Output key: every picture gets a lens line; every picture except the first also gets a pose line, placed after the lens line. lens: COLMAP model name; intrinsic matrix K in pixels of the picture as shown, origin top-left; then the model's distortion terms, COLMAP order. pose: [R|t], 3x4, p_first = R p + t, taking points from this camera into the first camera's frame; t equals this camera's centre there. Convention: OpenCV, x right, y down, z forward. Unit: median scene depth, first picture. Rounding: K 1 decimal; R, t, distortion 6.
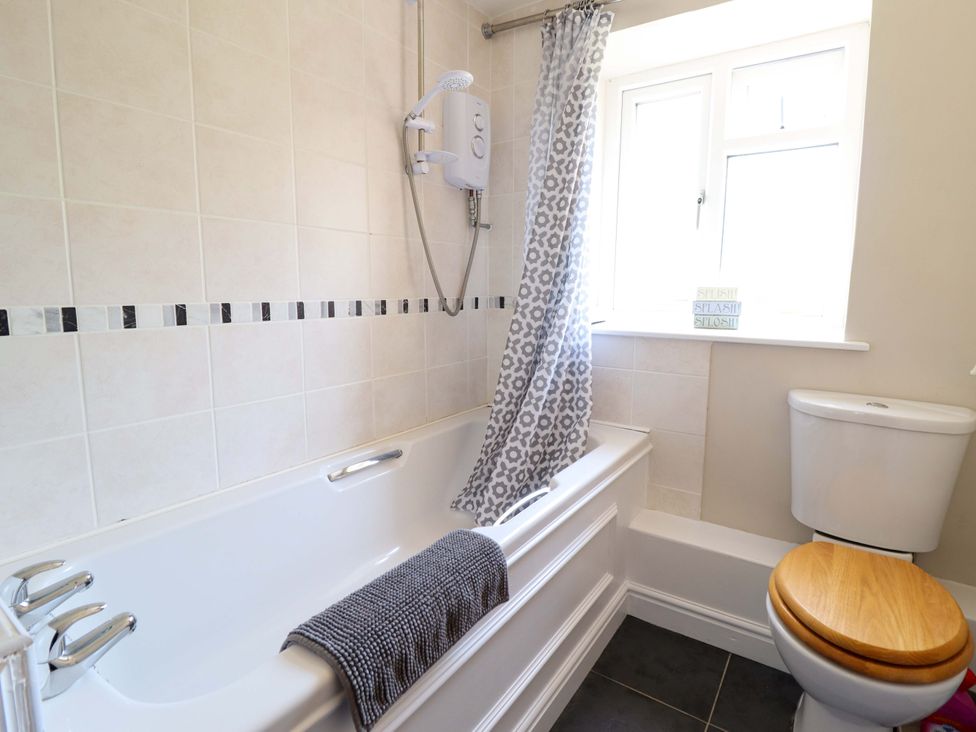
lens RADIAL K [[541.2, 0, 490.6], [0, 541.2, 349.1], [0, 0, 1]] dist [-0.001595, -0.001915]
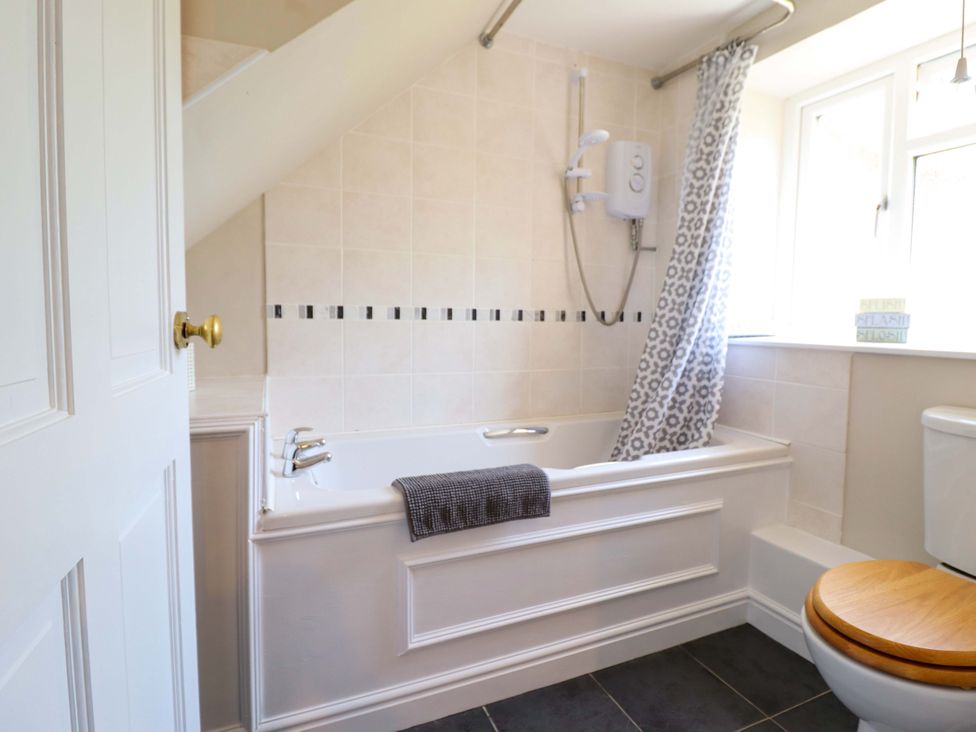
lens RADIAL K [[604.7, 0, 490.6], [0, 604.7, 358.3], [0, 0, 1]] dist [-0.000207, -0.004587]
pose [[0.821061, 0.035768, -0.569718, 0.493769], [-0.077344, 0.995802, -0.048948, 0.097674], [0.565576, 0.084254, 0.820381, -0.232809]]
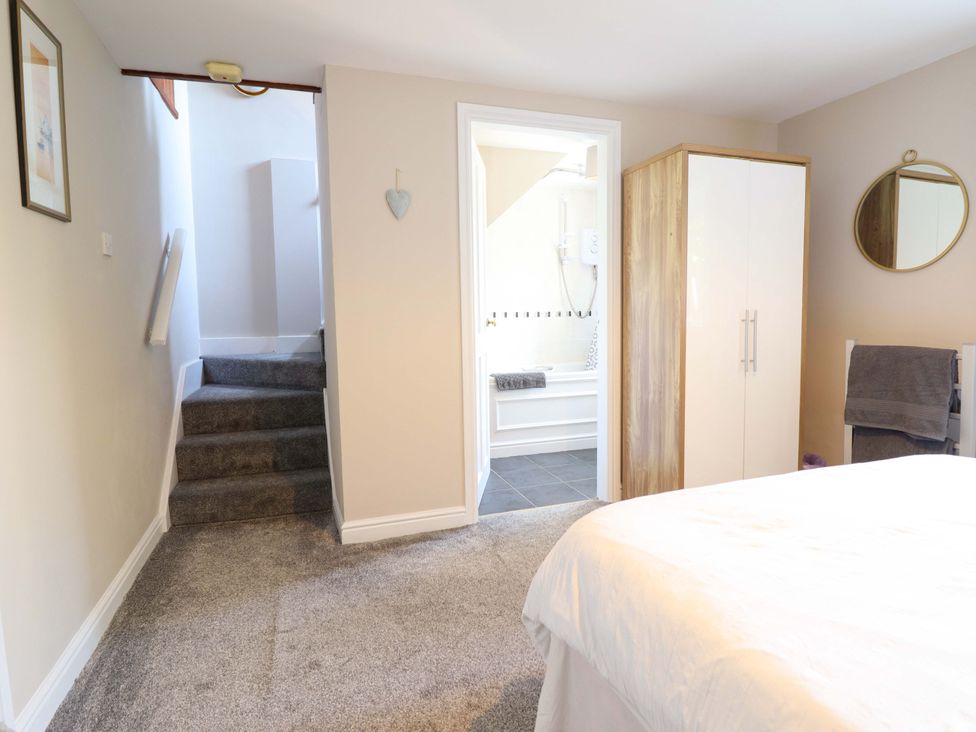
lens RADIAL K [[604.7, 0, 490.6], [0, 604.7, 358.3], [0, 0, 1]] dist [-0.000207, -0.004587]
pose [[0.781099, 0.026911, -0.623827, 1.366173], [-0.060052, 0.997677, -0.032154, 0.239888], [0.621513, 0.062577, 0.780901, -1.427257]]
